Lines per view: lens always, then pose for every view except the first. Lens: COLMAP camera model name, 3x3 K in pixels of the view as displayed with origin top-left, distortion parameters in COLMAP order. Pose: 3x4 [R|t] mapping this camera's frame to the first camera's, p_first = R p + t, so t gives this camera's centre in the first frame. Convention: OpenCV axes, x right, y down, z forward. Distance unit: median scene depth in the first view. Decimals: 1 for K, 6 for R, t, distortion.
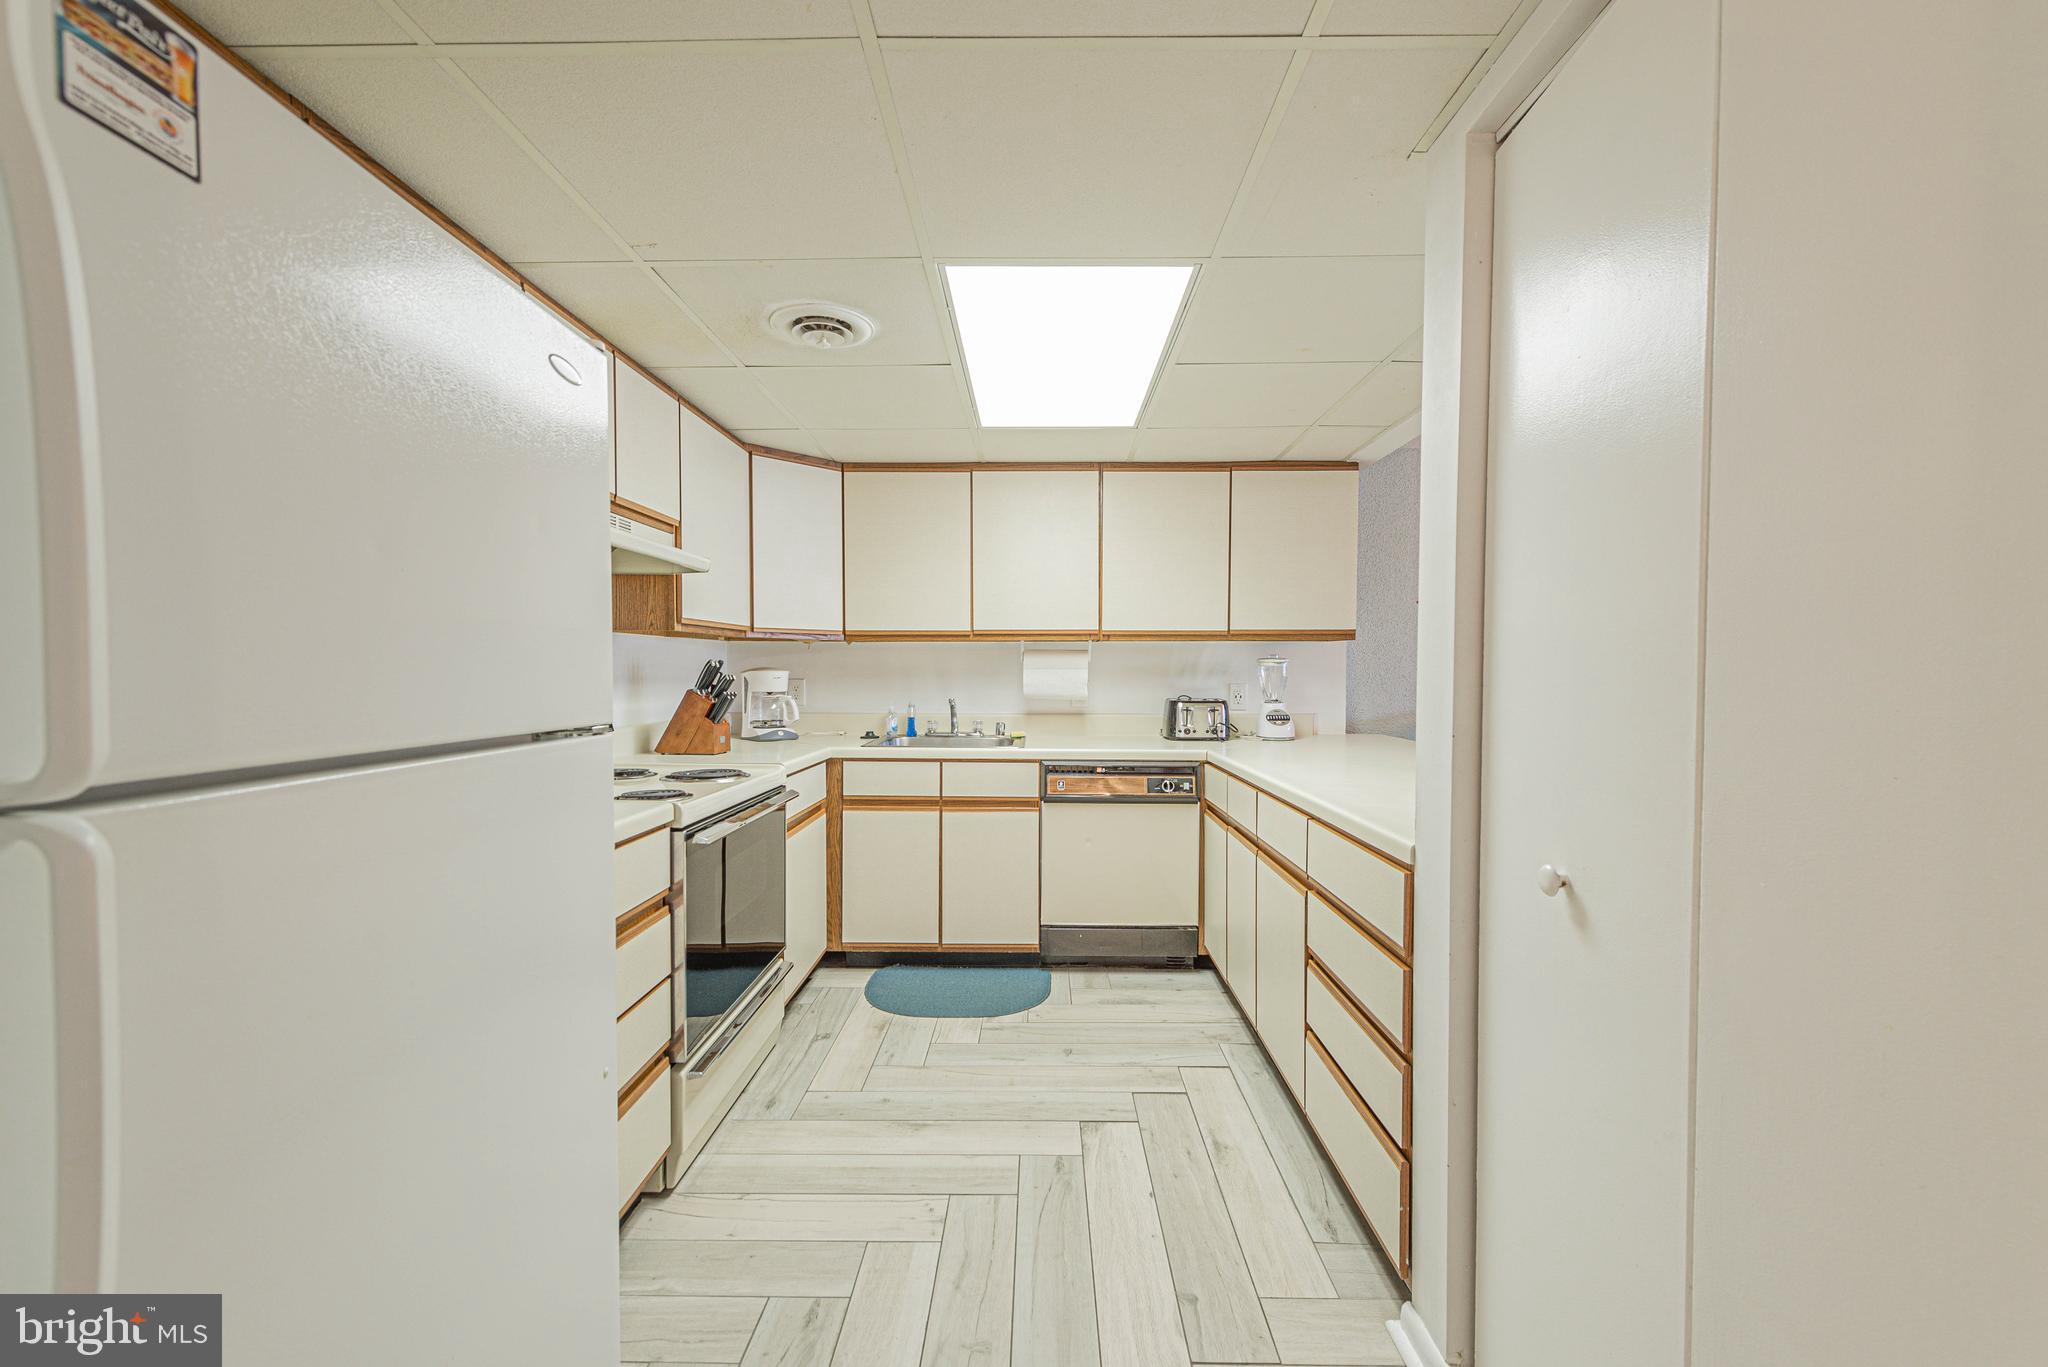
lens RADIAL K [[846.1, 0, 1024.0], [0, 846.1, 683.5], [0, 0, 1]] dist [0.000028, -0.000062]
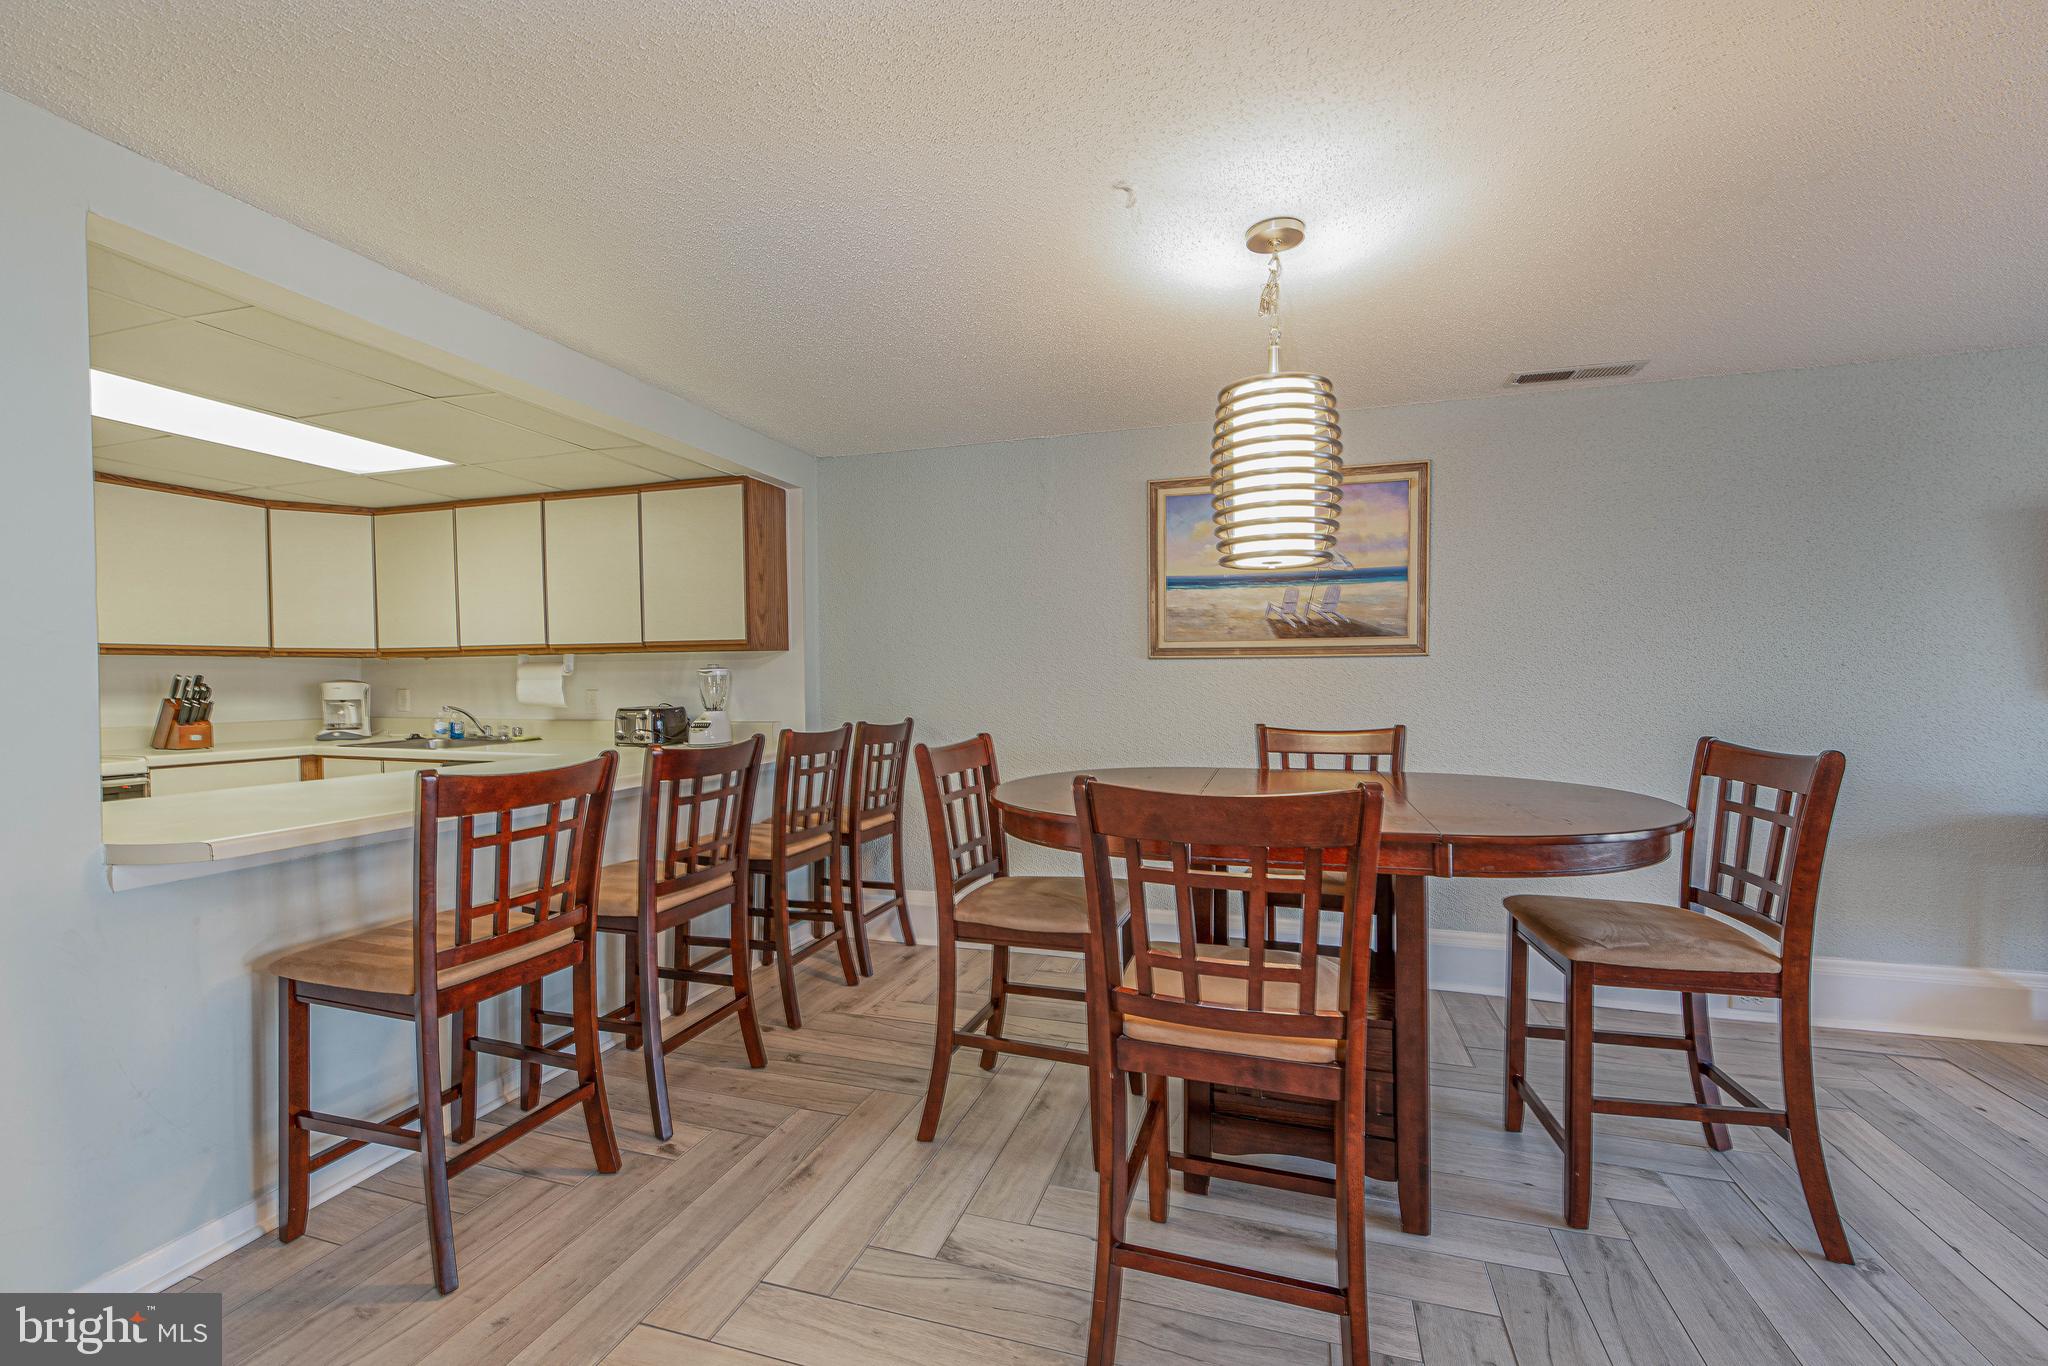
lens RADIAL K [[846.1, 0, 1024.0], [0, 846.1, 683.0], [0, 0, 1]] dist [0.000028, -0.000062]
pose [[0.963109, -0.007984, -0.268995, 0.988457], [0.004320, 0.999890, -0.014210, 0.005934], [0.269079, 0.012523, 0.963037, 0.104659]]
